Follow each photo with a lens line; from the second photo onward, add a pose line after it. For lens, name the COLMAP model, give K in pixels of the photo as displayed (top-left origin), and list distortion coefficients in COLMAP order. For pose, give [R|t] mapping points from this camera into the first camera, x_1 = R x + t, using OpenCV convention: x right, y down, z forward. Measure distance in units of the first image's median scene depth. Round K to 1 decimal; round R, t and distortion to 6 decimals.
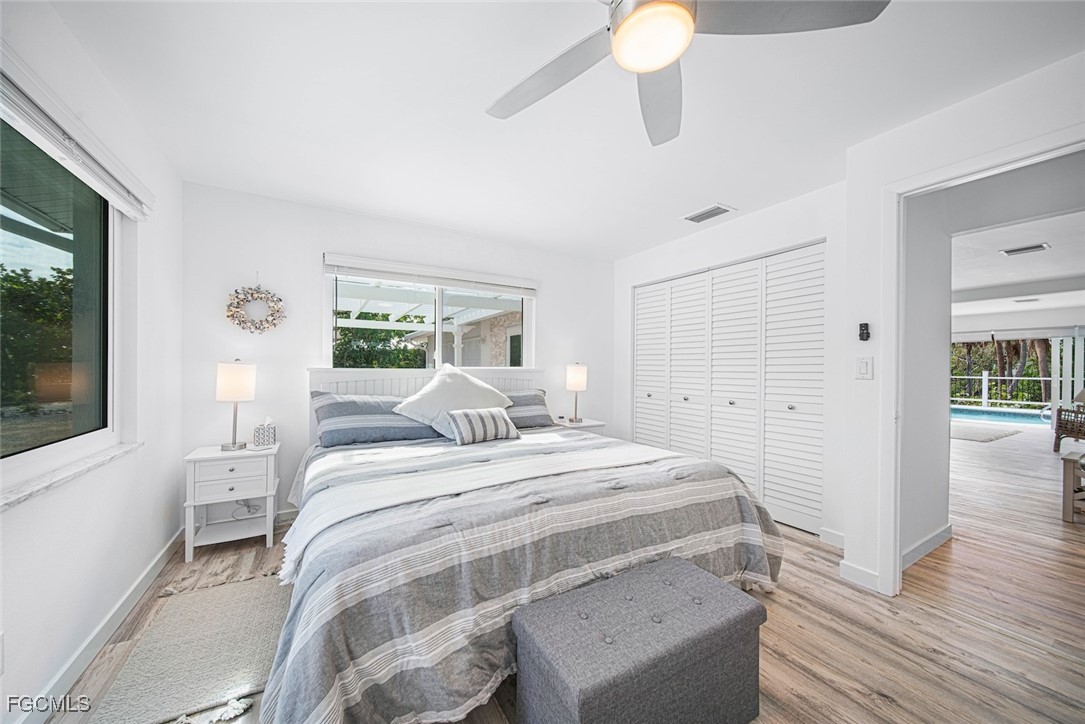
lens RADIAL K [[378.4, 0, 538.7], [0, 378.4, 368.2], [0, 0, 1]] dist [0.001573, -0.002203]
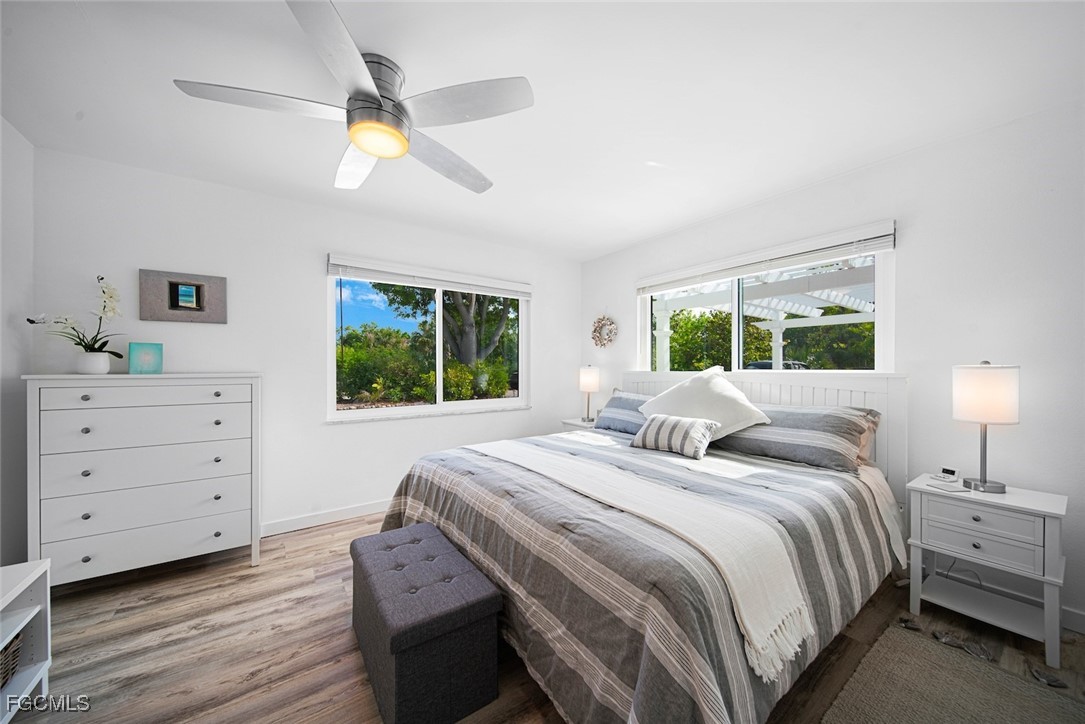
lens RADIAL K [[378.4, 0, 538.7], [0, 378.4, 368.2], [0, 0, 1]] dist [0.001573, -0.002203]
pose [[0.102189, -0.006709, -0.994742, 0.778873], [-0.002680, 0.999972, -0.007020, 0.000259], [0.994761, 0.003383, 0.102168, 0.640356]]
